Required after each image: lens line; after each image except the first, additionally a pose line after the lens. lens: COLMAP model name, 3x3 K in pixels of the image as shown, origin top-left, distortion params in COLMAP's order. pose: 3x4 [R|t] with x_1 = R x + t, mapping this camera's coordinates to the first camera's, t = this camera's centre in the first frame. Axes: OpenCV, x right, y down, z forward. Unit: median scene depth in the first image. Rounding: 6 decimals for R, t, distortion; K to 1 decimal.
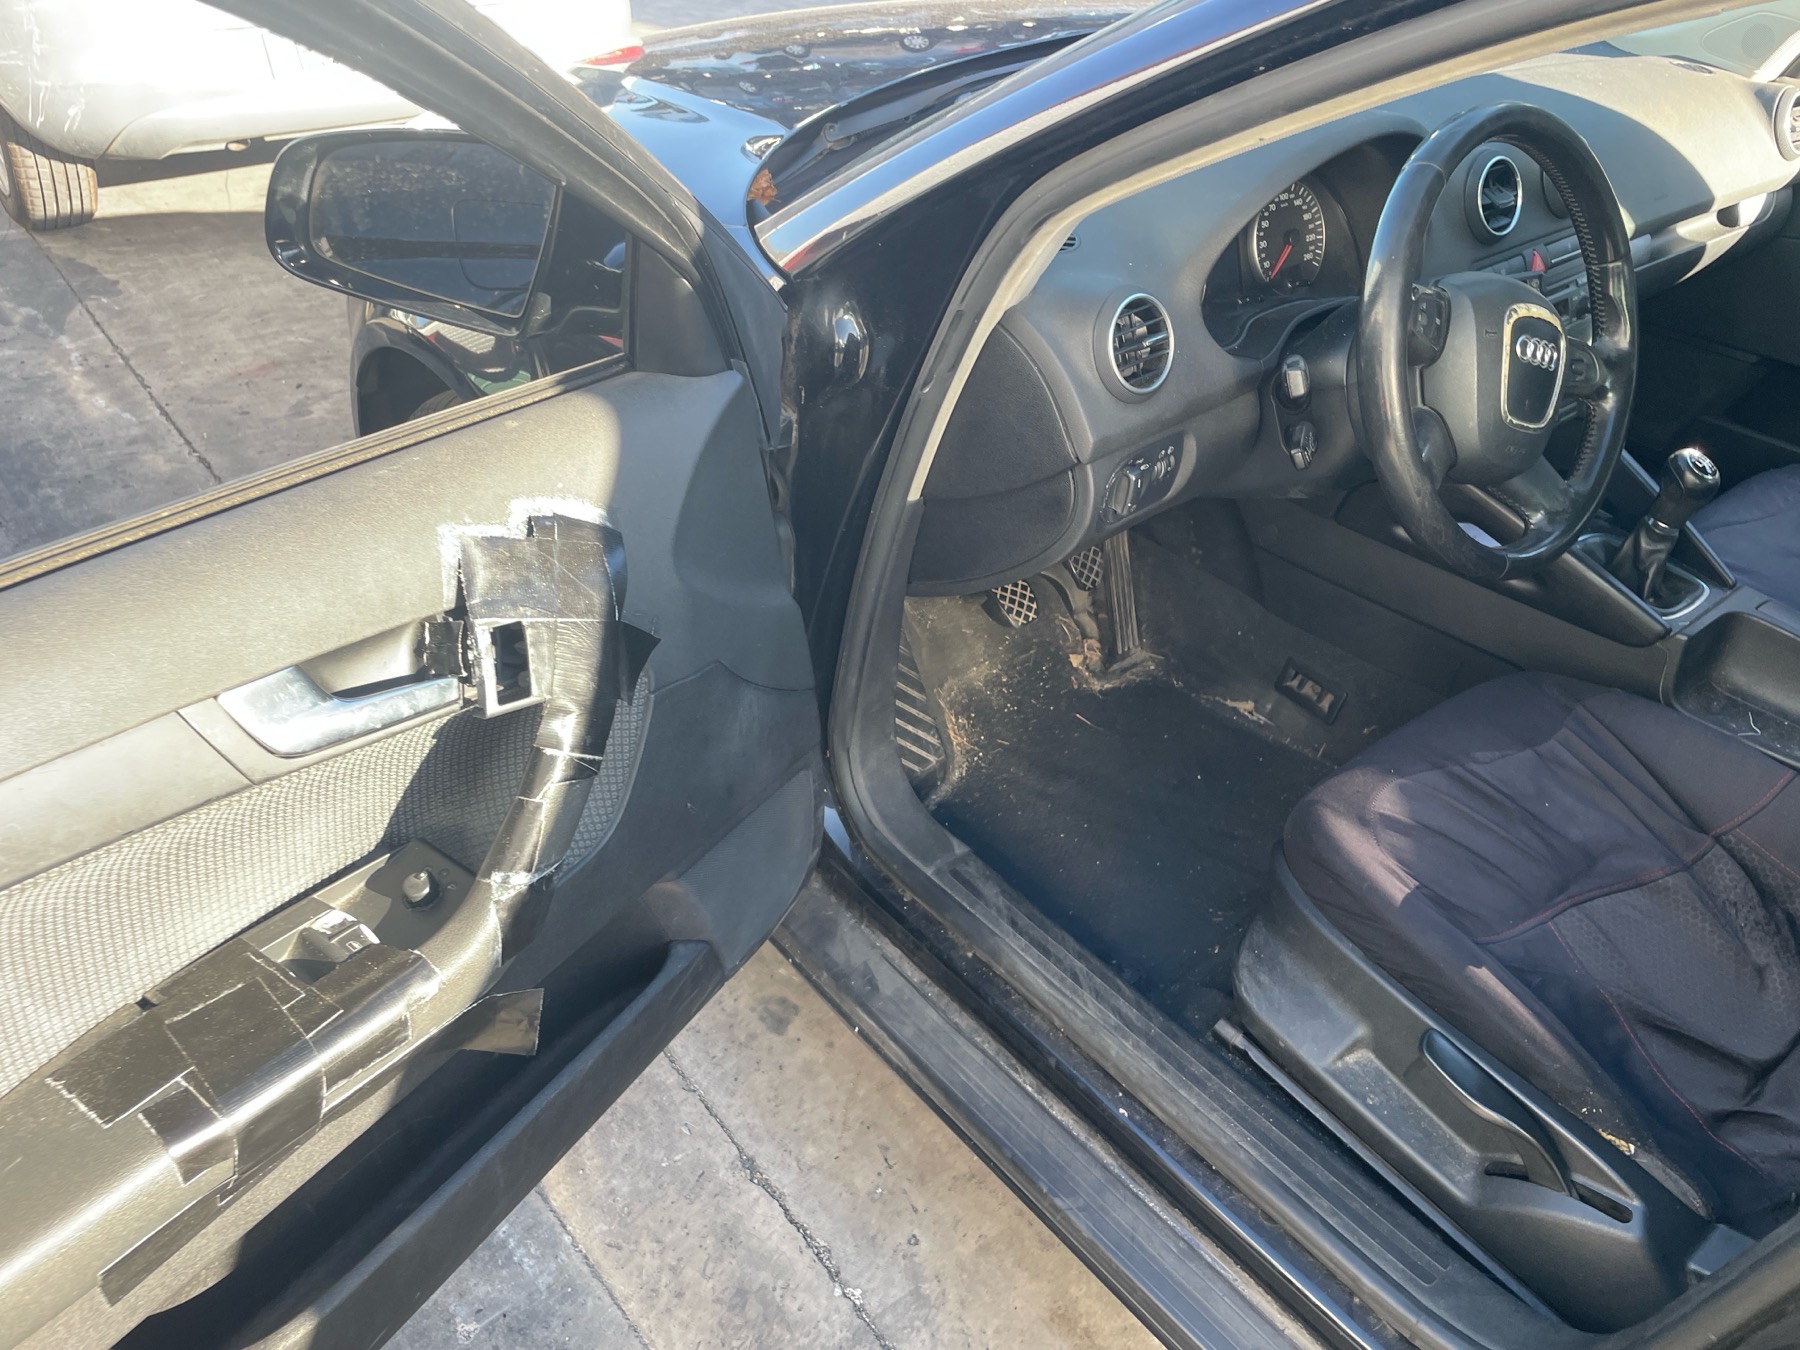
lens RADIAL K [[1380.4, 0, 918.5], [0, 1380.4, 663.6], [0, 0, 1]] dist [0.076254, -0.098799]
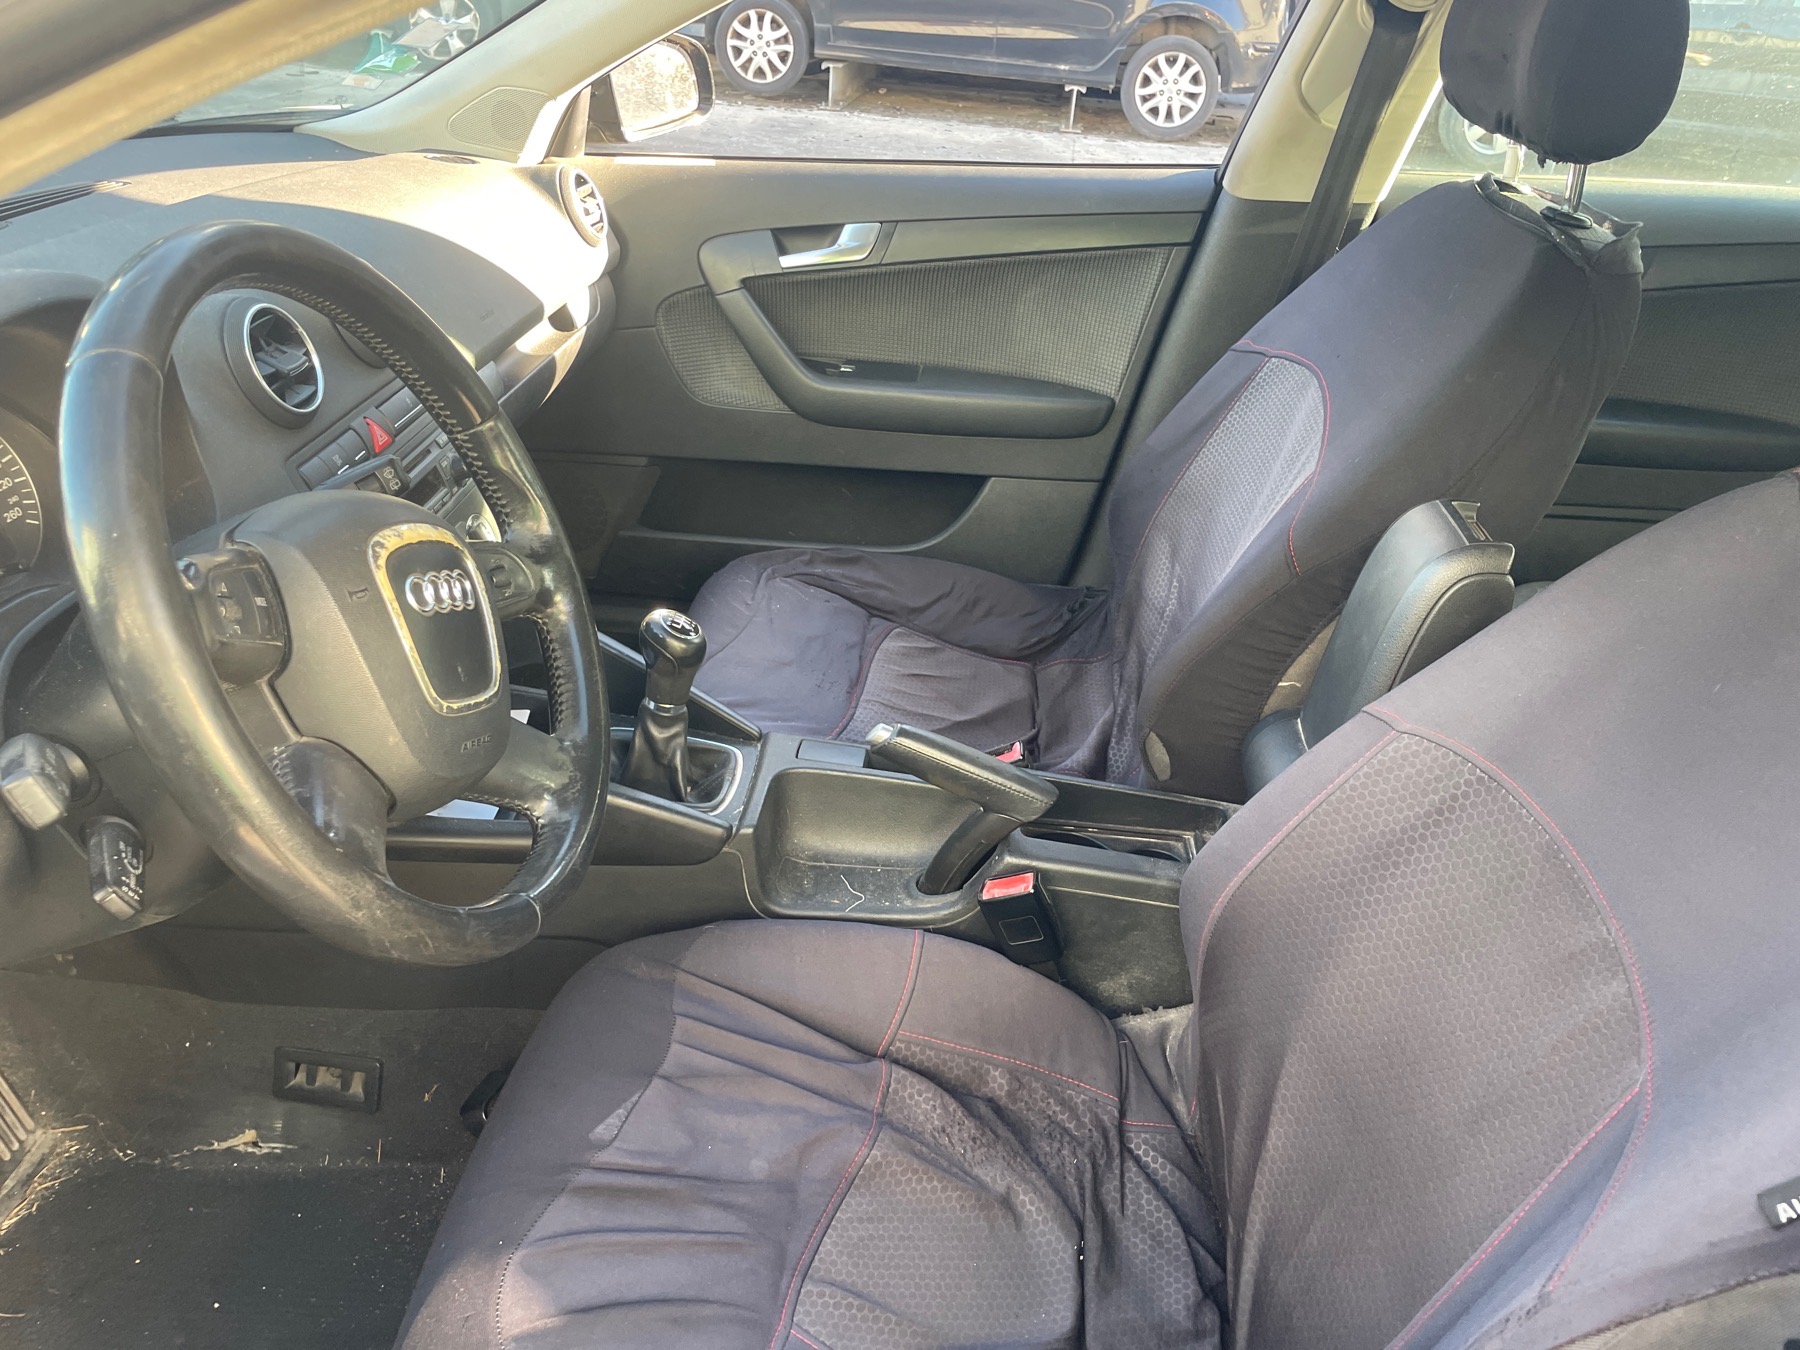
lens RADIAL K [[1380.4, 0, 905.0], [0, 1380.4, 676.5], [0, 0, 1]] dist [0.076254, -0.098799]
pose [[0.702718, -0.344522, 0.622489, 0.153986], [0.389883, 0.918341, 0.068131, -0.122909], [-0.595129, 0.194821, 0.779658, 0.325915]]
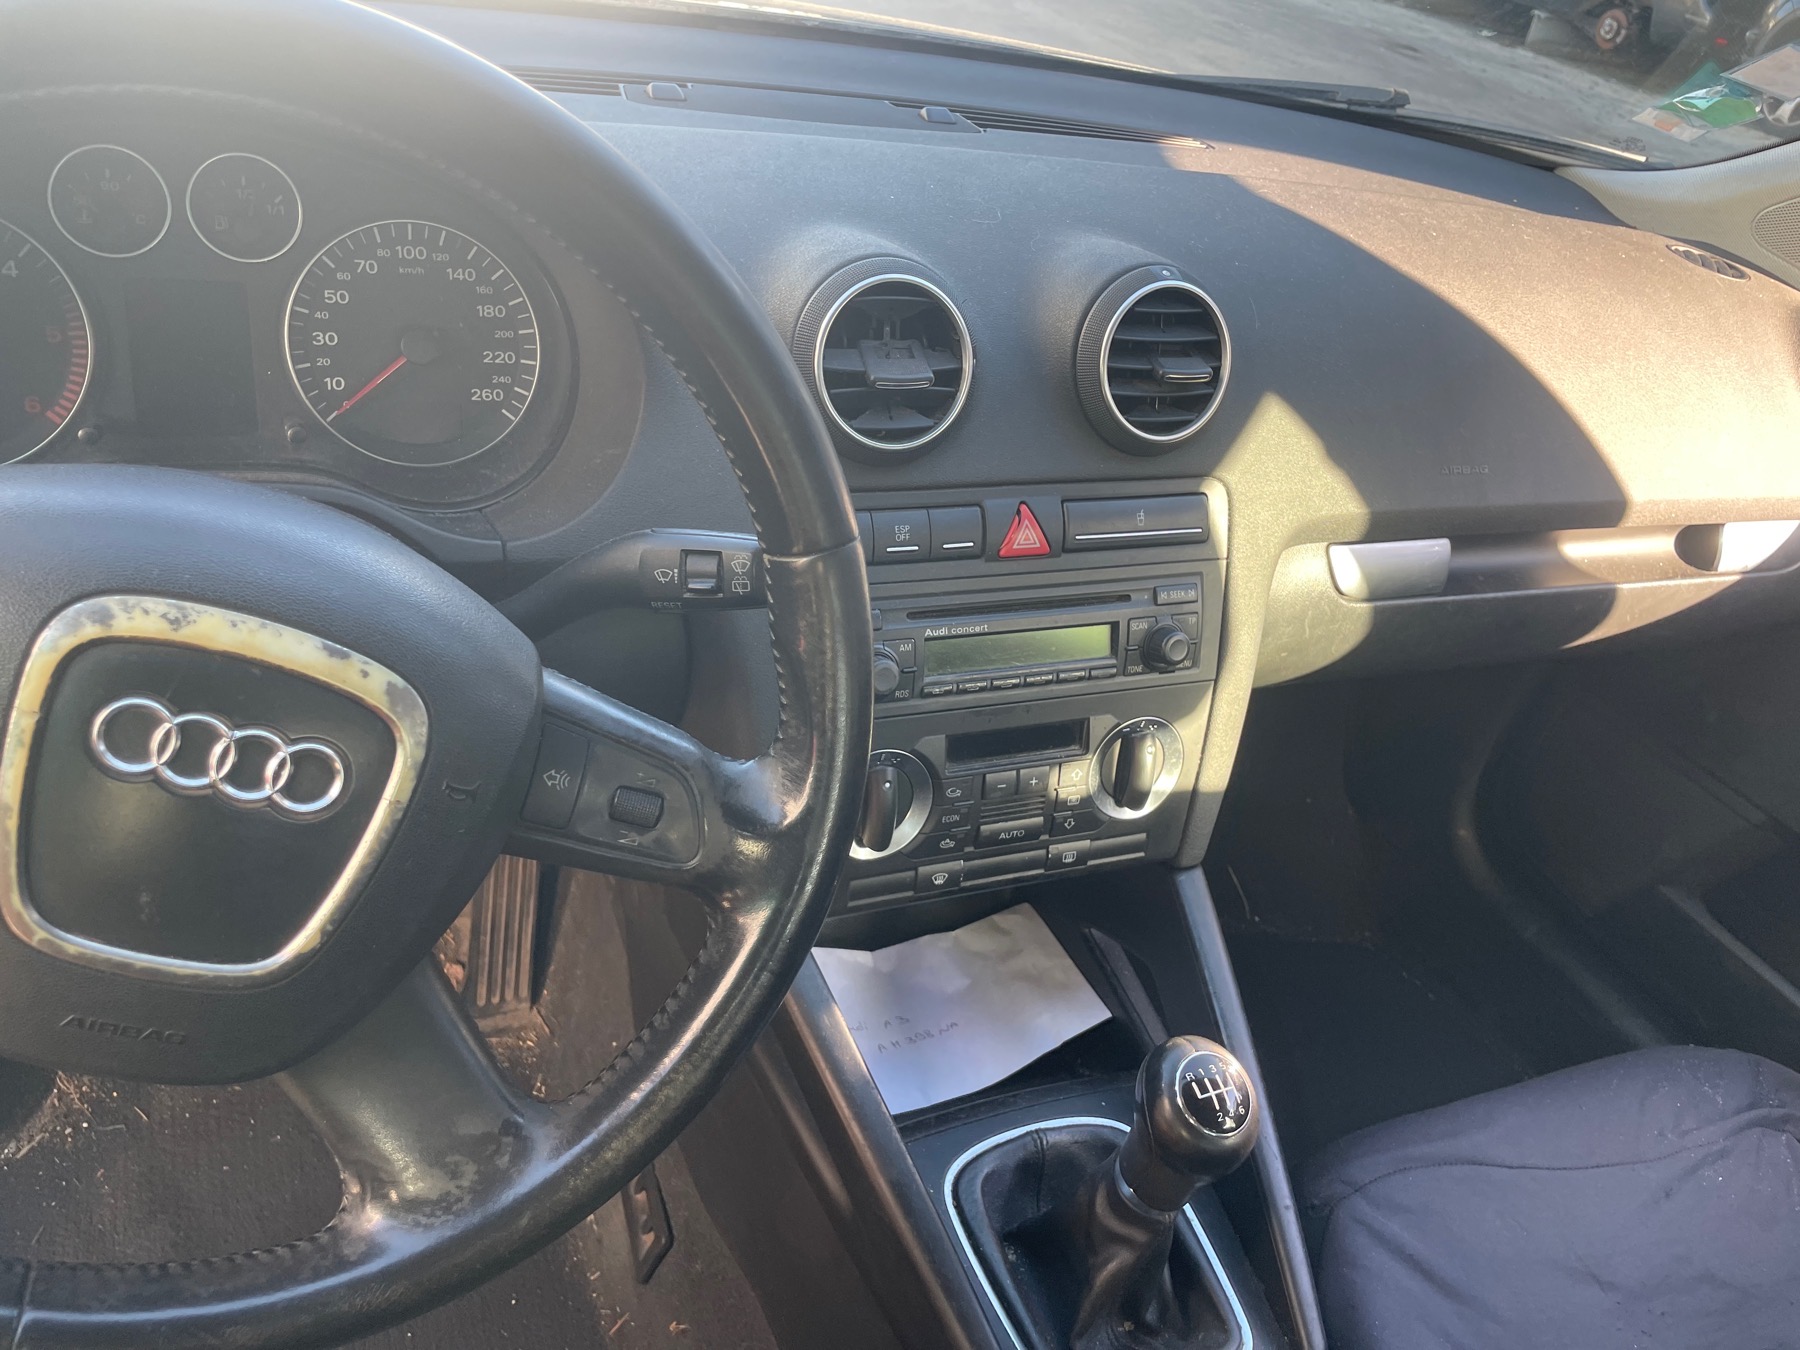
lens RADIAL K [[1380.4, 0, 894.9], [0, 1380.4, 664.9], [0, 0, 1]] dist [0.076254, -0.098799]
pose [[0.946568, 0.257660, -0.193959, 0.531798], [-0.272584, 0.960605, -0.054185, -0.221033], [0.172357, 0.104160, 0.979512, 0.586688]]
